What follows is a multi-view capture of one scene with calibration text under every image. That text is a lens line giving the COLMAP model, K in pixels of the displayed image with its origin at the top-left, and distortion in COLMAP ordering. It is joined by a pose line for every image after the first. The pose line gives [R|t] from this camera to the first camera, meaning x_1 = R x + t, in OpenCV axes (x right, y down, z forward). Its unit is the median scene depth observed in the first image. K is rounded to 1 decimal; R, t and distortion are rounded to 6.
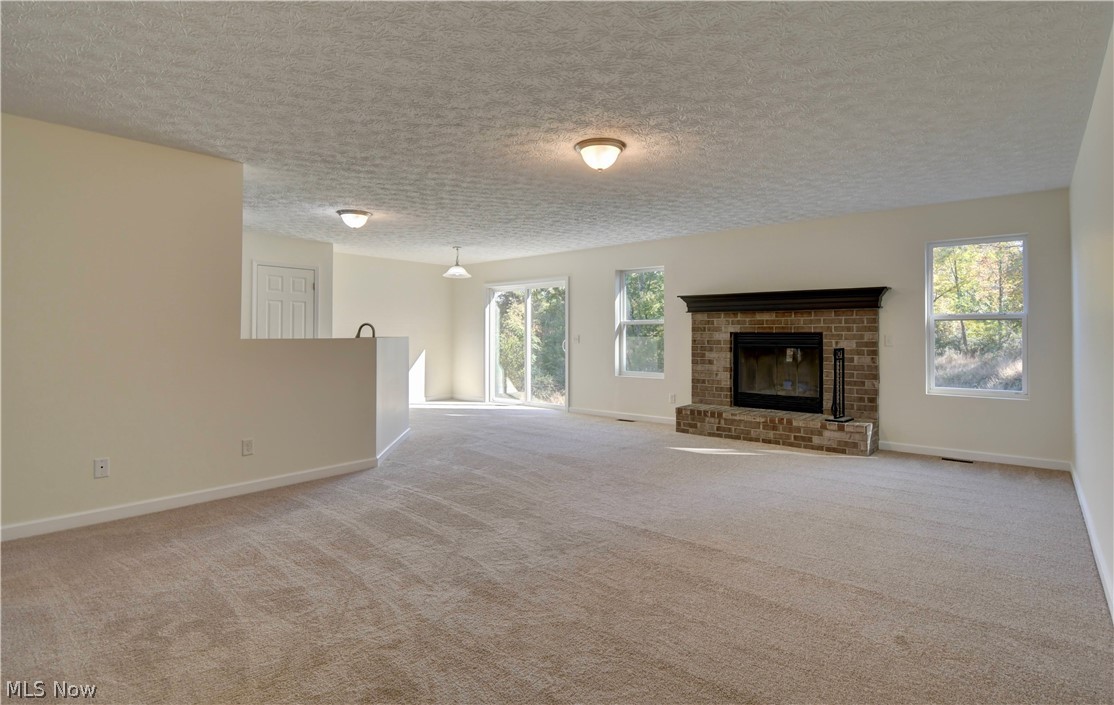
lens RADIAL K [[566.2, 0, 560.5], [0, 566.2, 330.5], [0, 0, 1]] dist [0.028287, 0.000260]
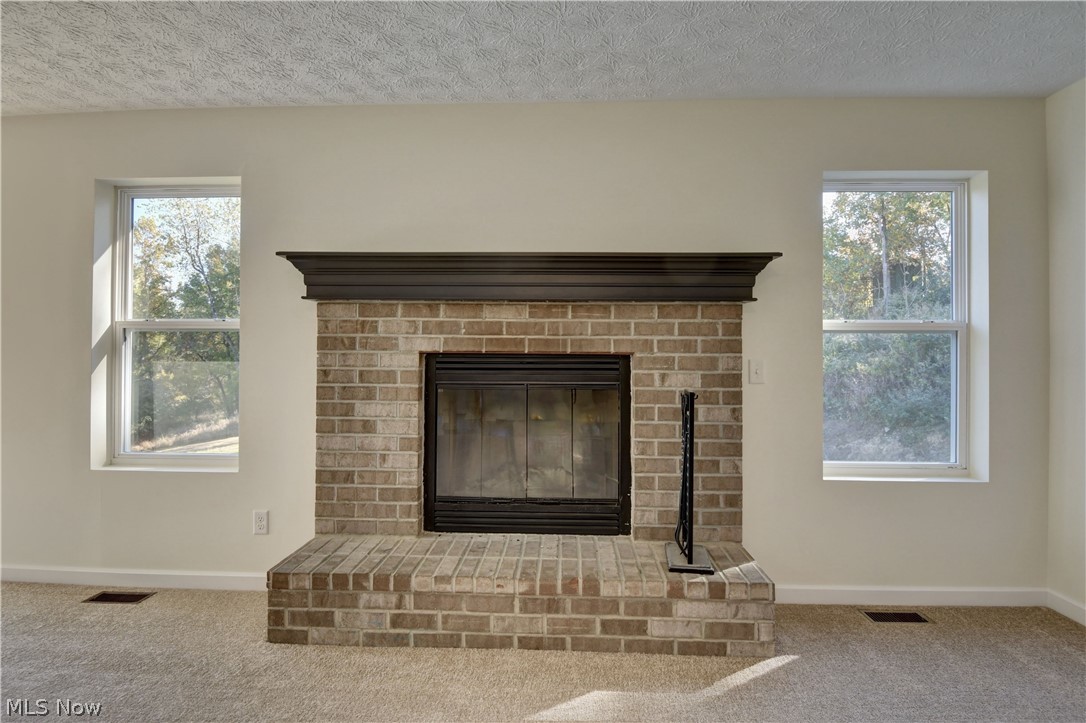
lens RADIAL K [[564.0, 0, 562.8], [0, 564.0, 355.4], [0, 0, 1]] dist [0.003537, -0.004583]
pose [[0.791508, 0.009122, 0.611091, 0.141090], [-0.009548, 0.999951, -0.002560, 0.006085], [-0.611084, -0.003808, 0.791556, 0.649927]]
